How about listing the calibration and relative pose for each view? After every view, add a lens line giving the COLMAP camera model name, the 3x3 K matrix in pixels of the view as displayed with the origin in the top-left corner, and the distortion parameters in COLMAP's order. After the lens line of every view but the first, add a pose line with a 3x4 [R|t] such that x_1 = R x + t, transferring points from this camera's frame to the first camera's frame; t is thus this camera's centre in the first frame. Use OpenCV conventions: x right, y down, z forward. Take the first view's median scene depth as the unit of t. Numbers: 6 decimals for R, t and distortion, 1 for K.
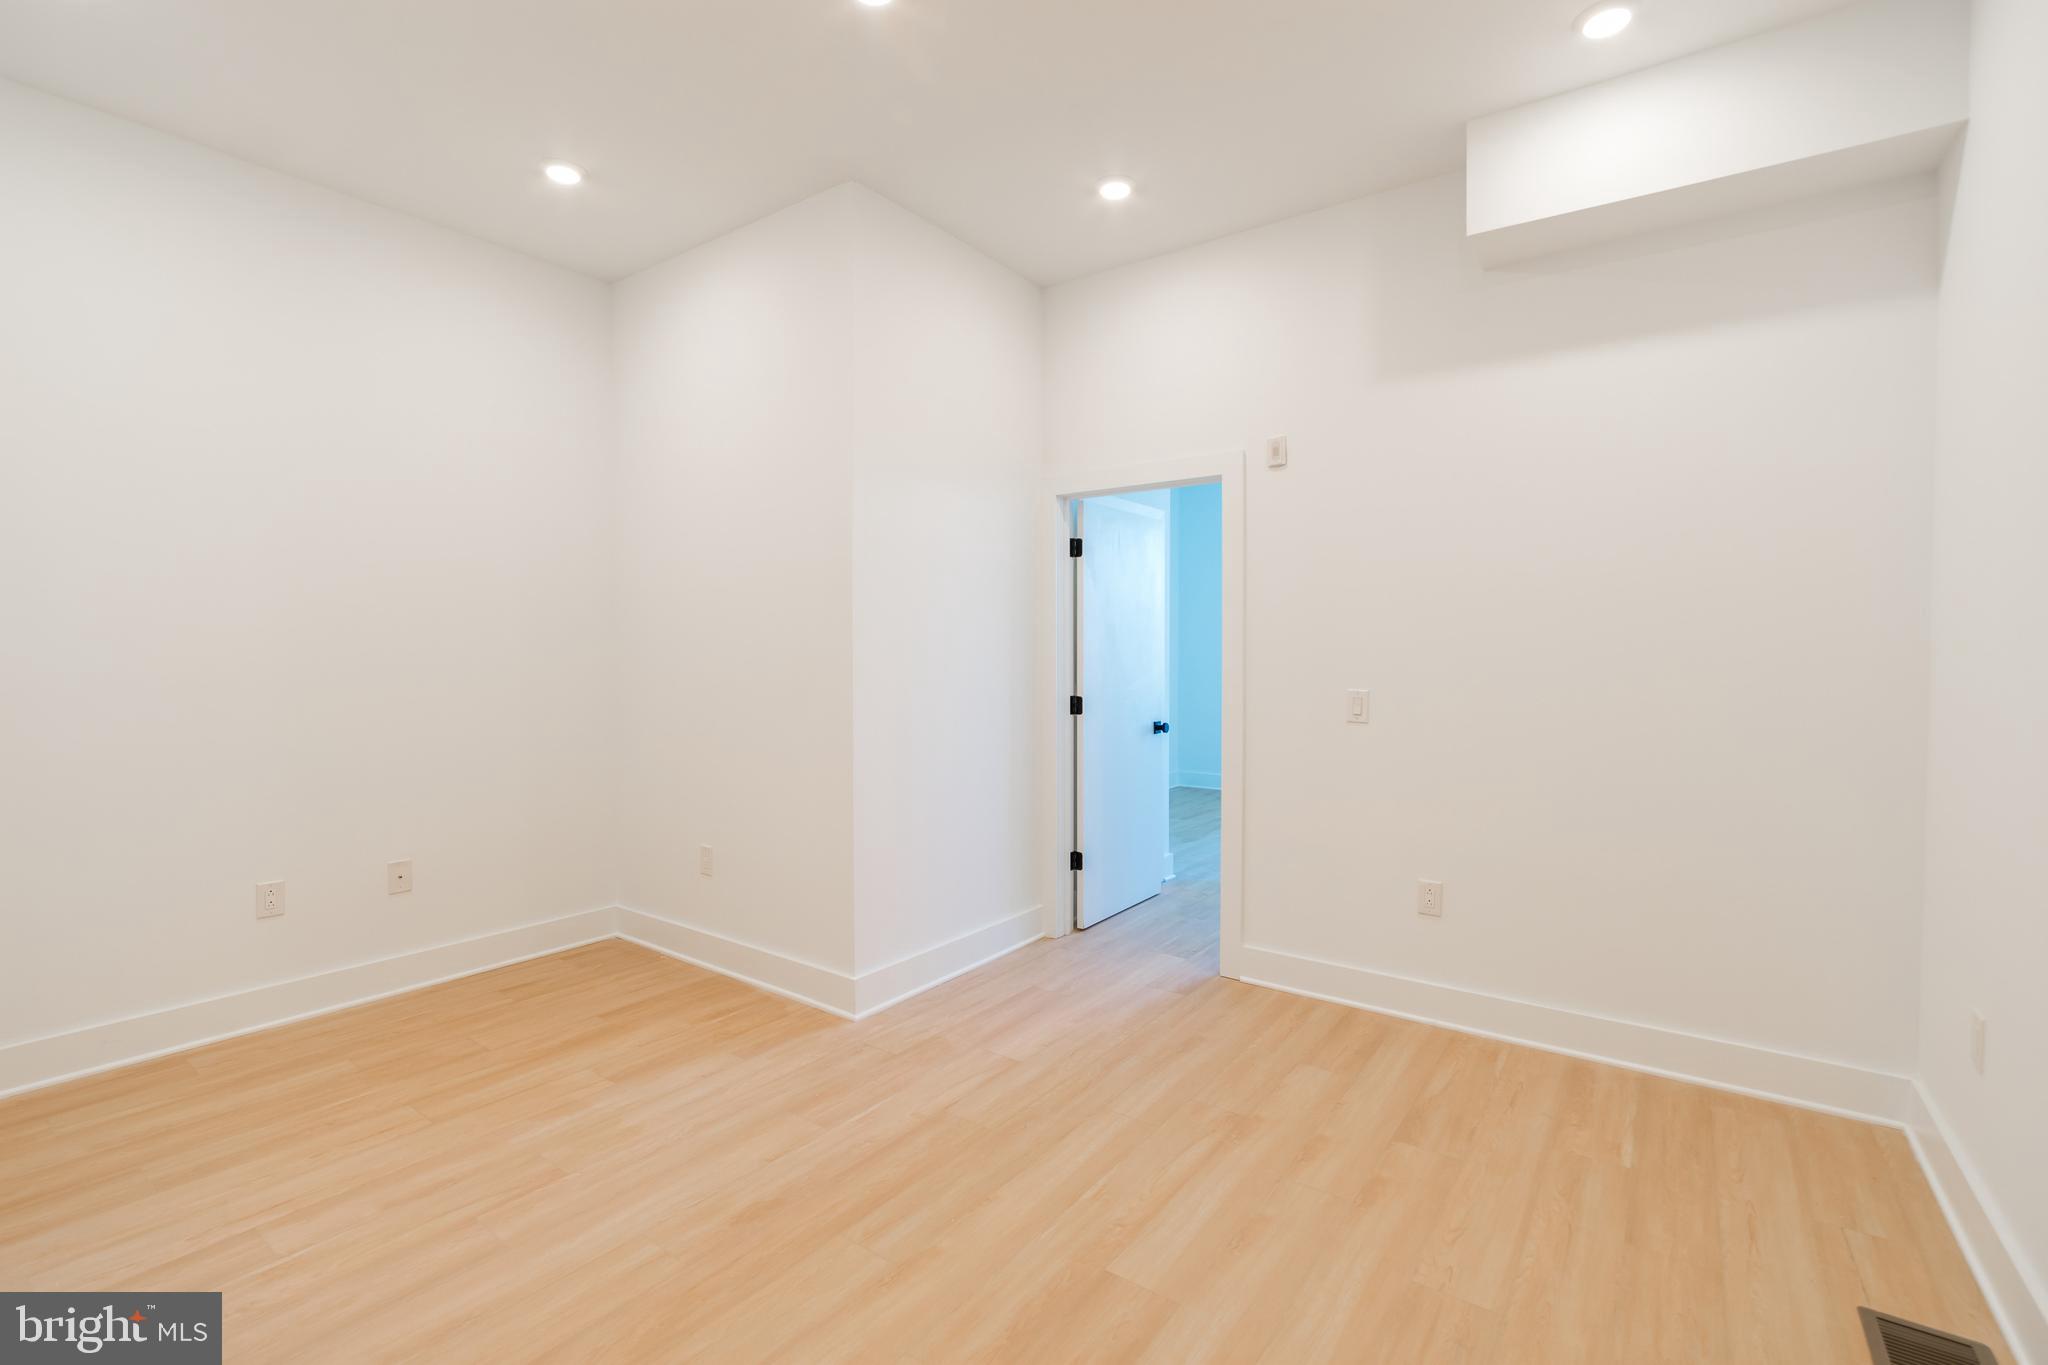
lens RADIAL K [[907.8, 0, 1022.9], [0, 907.8, 659.2], [0, 0, 1]] dist [-0.003162, 0.000452]
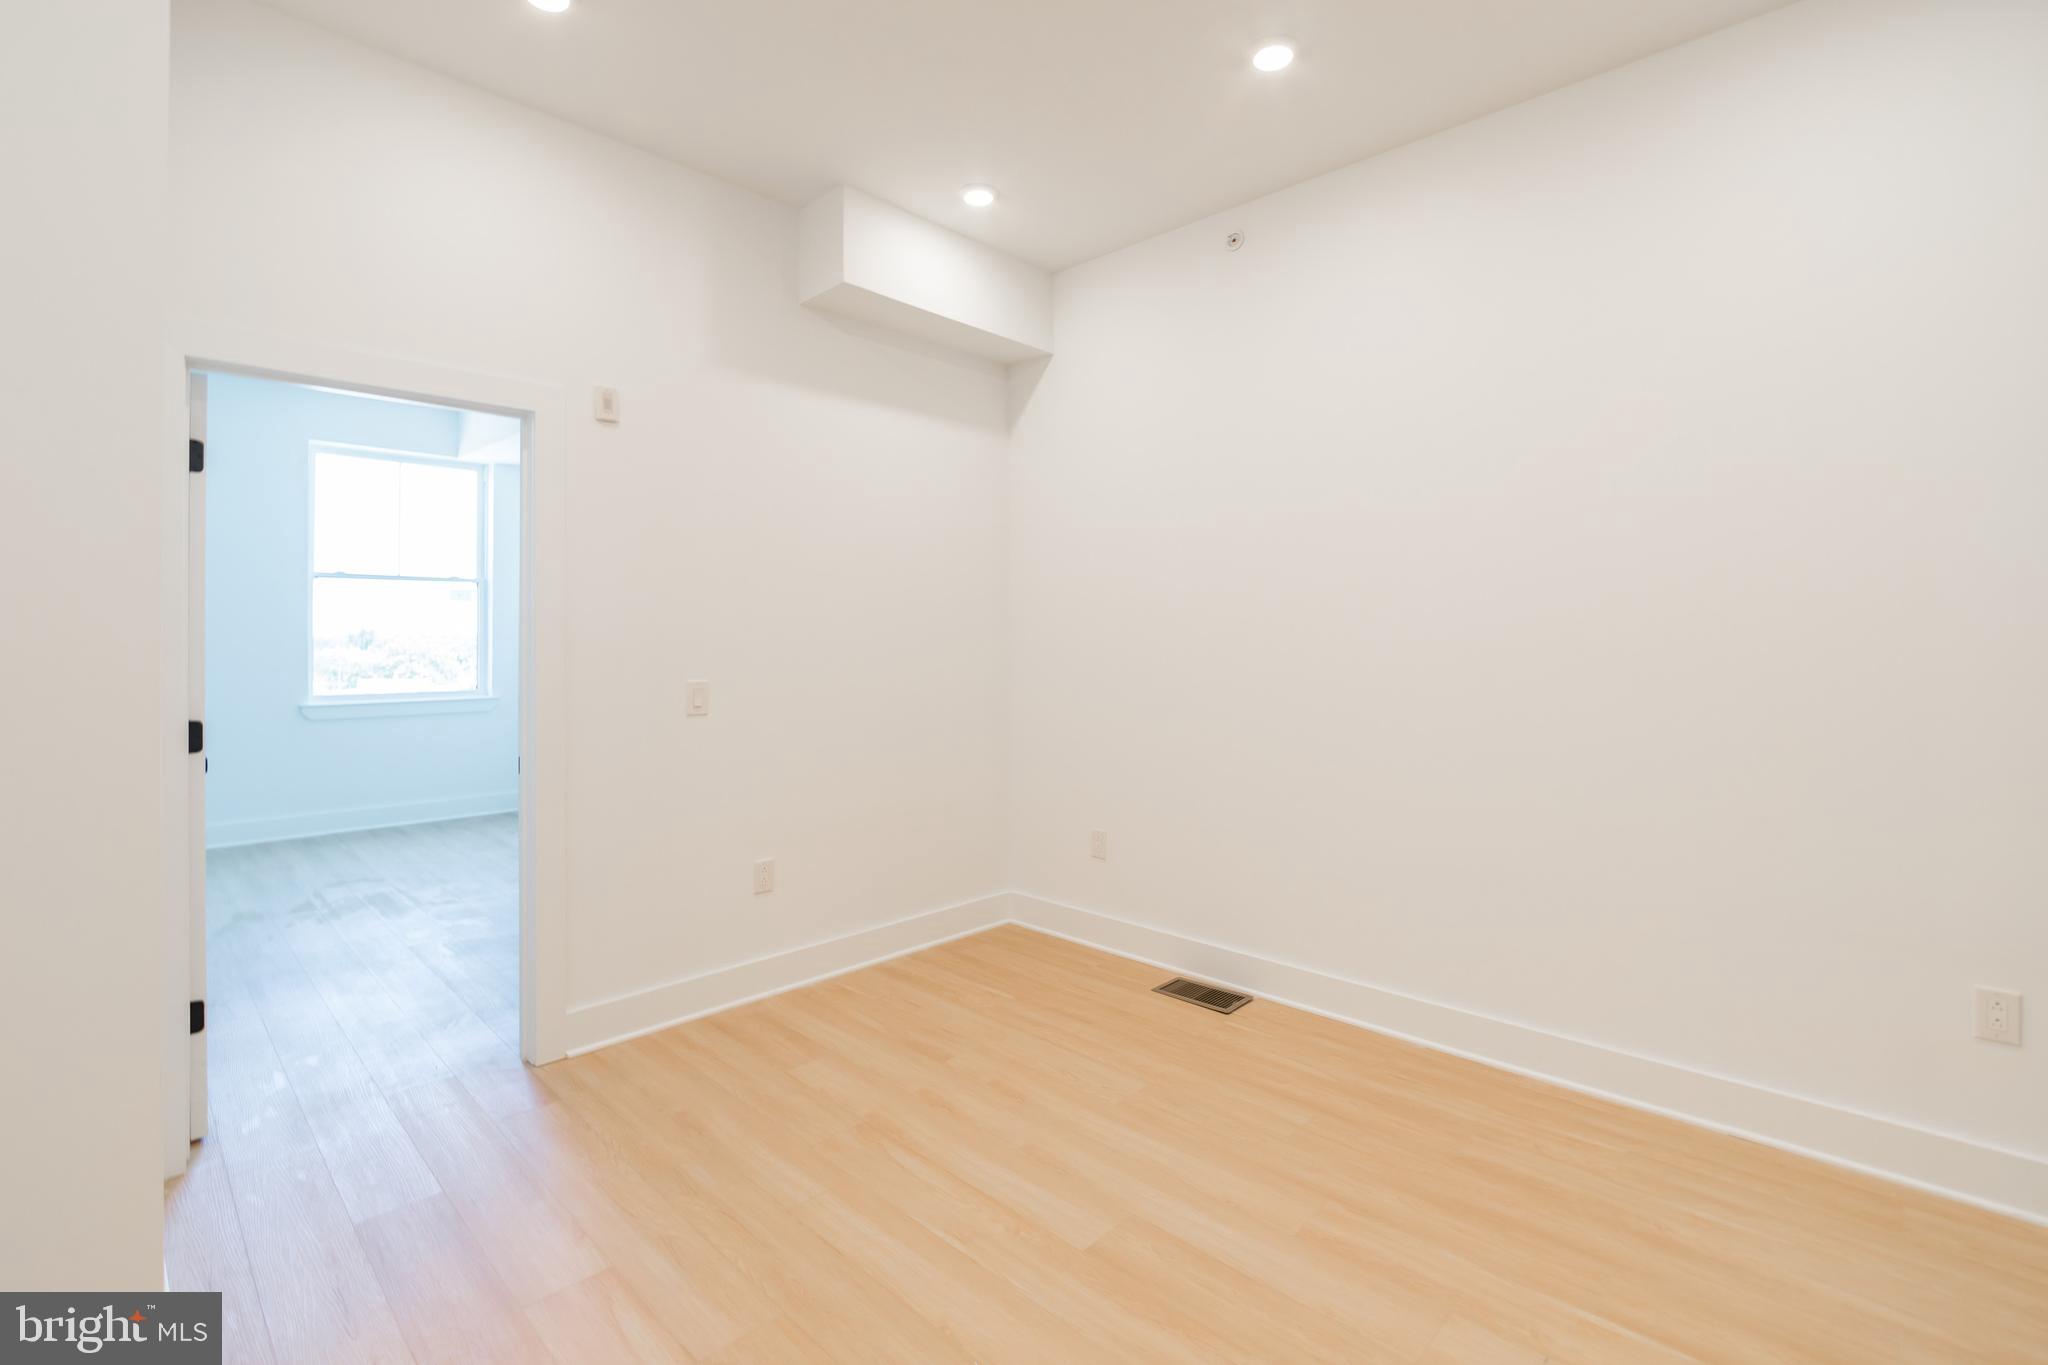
lens RADIAL K [[946.2, 0, 1019.3], [0, 946.2, 614.8], [0, 0, 1]] dist [0.002803, 0.000926]
pose [[0.138136, 0.024571, 0.990108, -0.661977], [0.007877, 0.999633, -0.025907, -0.007634], [-0.990382, 0.011378, 0.137892, 0.613950]]
